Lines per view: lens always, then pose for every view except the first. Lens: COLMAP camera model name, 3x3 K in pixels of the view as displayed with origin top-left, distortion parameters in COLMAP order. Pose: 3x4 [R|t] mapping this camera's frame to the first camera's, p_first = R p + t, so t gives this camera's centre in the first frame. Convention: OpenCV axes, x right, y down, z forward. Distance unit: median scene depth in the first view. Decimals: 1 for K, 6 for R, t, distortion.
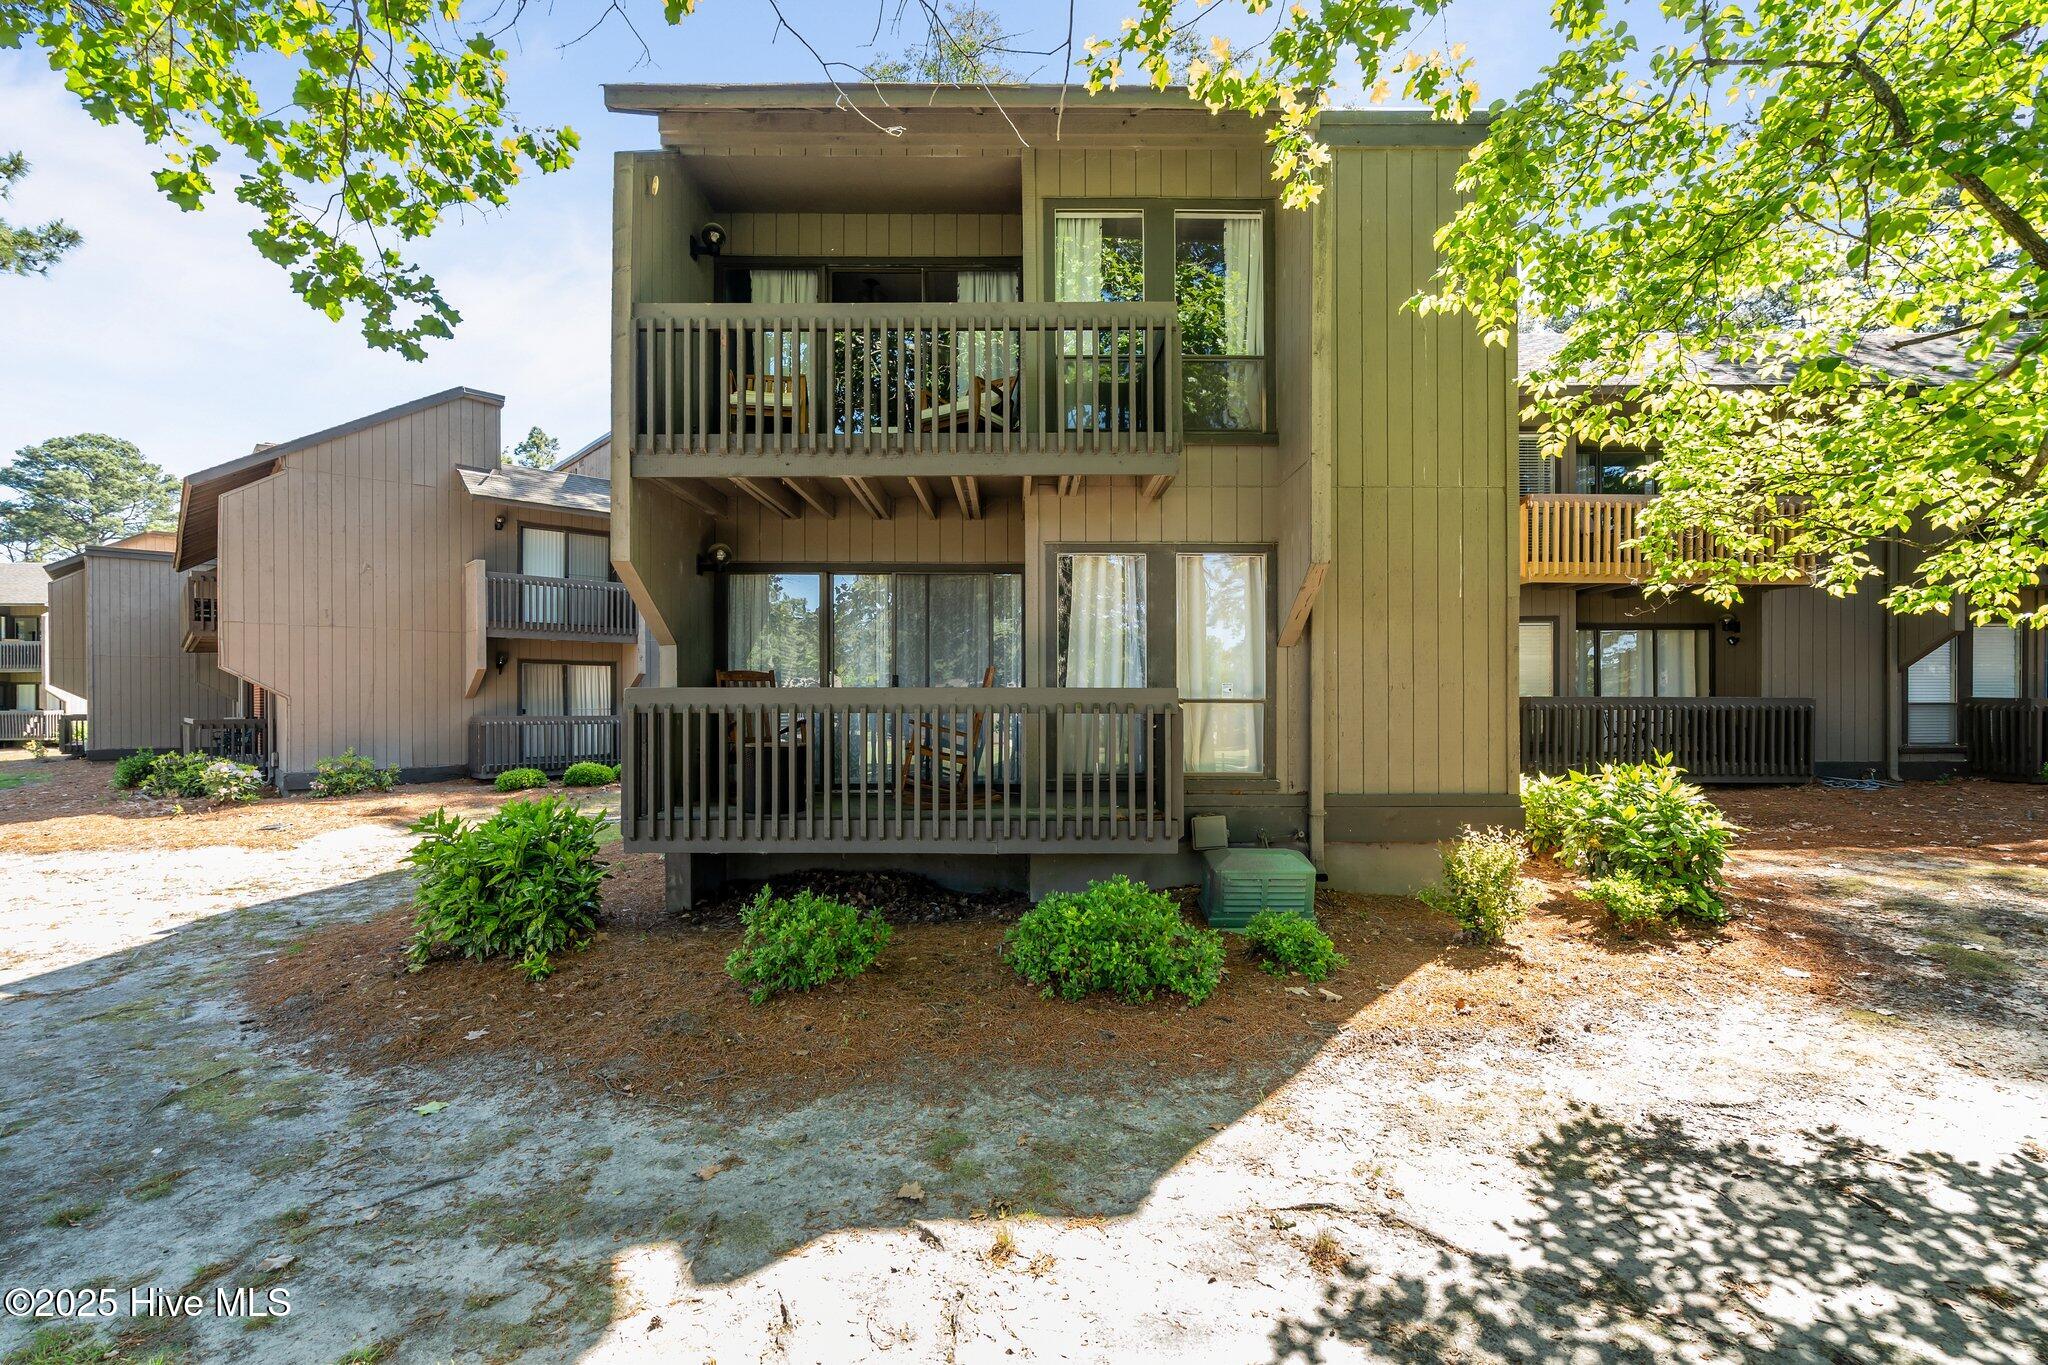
lens RADIAL K [[903.4, 0, 1019.0], [0, 903.4, 717.1], [0, 0, 1]] dist [0.023432, -0.022381]
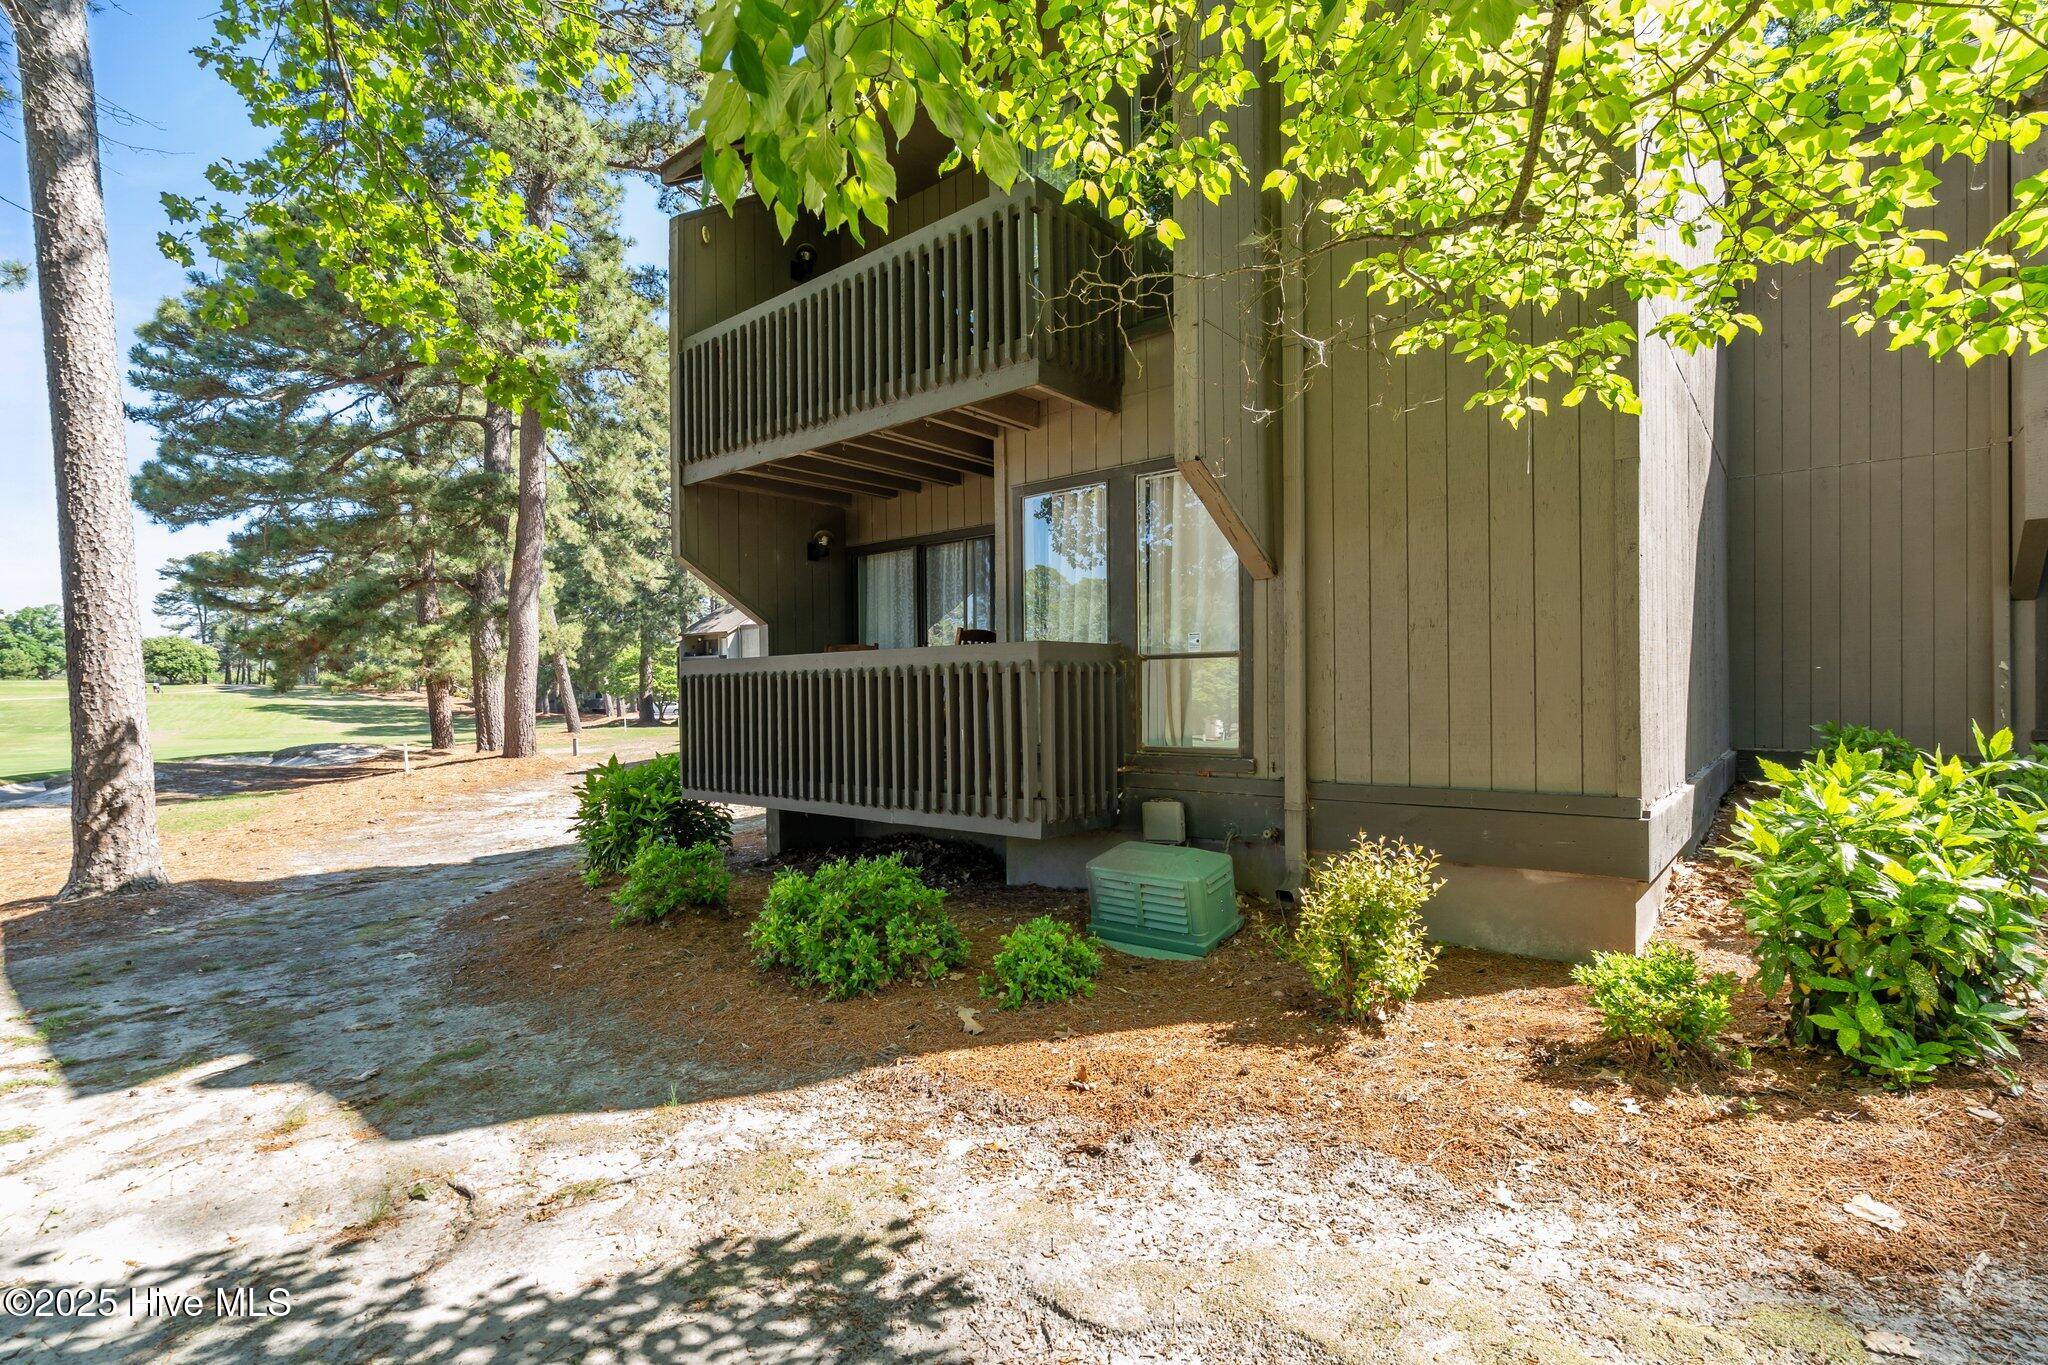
lens RADIAL K [[940.3, 0, 1024.0], [0, 940.3, 682.5], [0, 0, 1]] dist [0.000224, -0.000029]
pose [[0.769313, -0.020086, -0.638557, 1.244680], [0.002724, 0.999600, -0.028160, 0.055020], [0.638867, 0.019925, 0.769059, 0.571794]]
